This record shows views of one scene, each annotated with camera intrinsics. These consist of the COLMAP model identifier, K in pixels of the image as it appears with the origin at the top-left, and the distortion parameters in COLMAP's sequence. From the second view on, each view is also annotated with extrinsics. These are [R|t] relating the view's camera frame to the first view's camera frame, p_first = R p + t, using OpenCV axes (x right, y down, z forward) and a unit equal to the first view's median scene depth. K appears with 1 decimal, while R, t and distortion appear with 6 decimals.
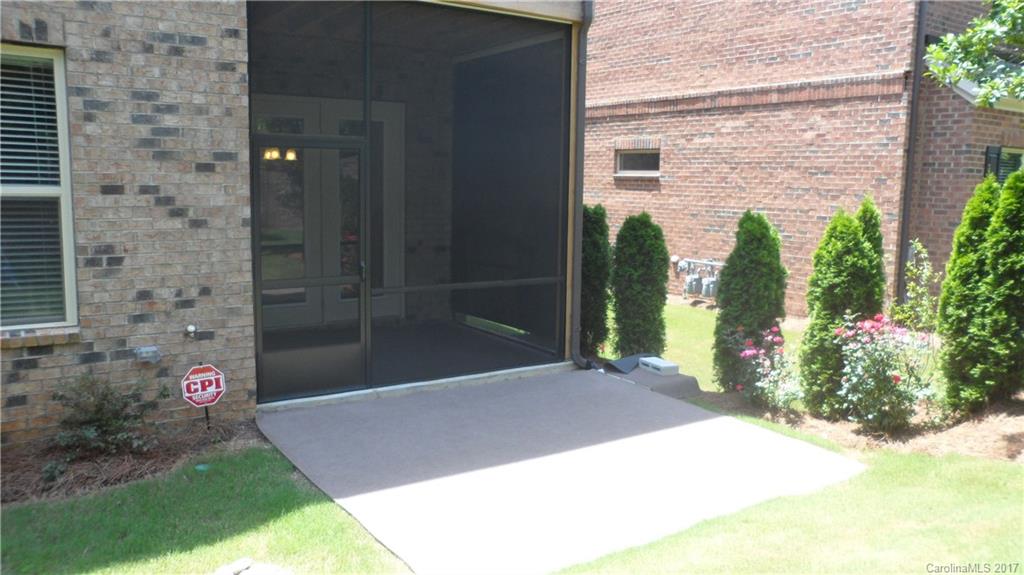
lens RADIAL K [[811.0, 0, 517.7], [0, 811.0, 284.6], [0, 0, 1]] dist [-0.118998, 0.131308]
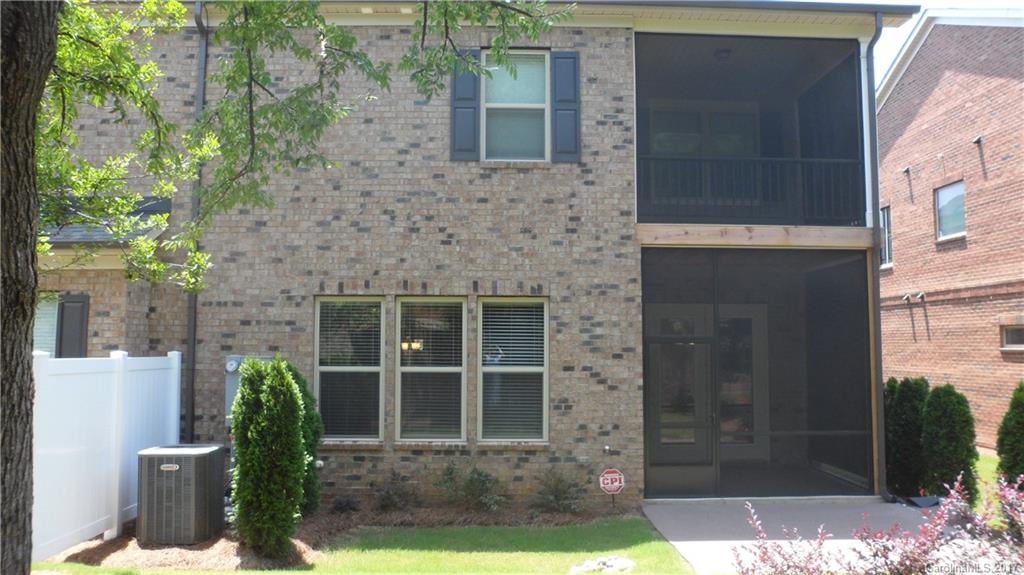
lens RADIAL K [[811.0, 0, 507.9], [0, 811.0, 289.8], [0, 0, 1]] dist [-0.118998, 0.131308]
pose [[0.841569, -0.051333, -0.537705, 0.377722], [-0.058431, 0.980981, -0.185103, 0.055664], [0.536981, 0.187195, 0.822563, -0.637657]]
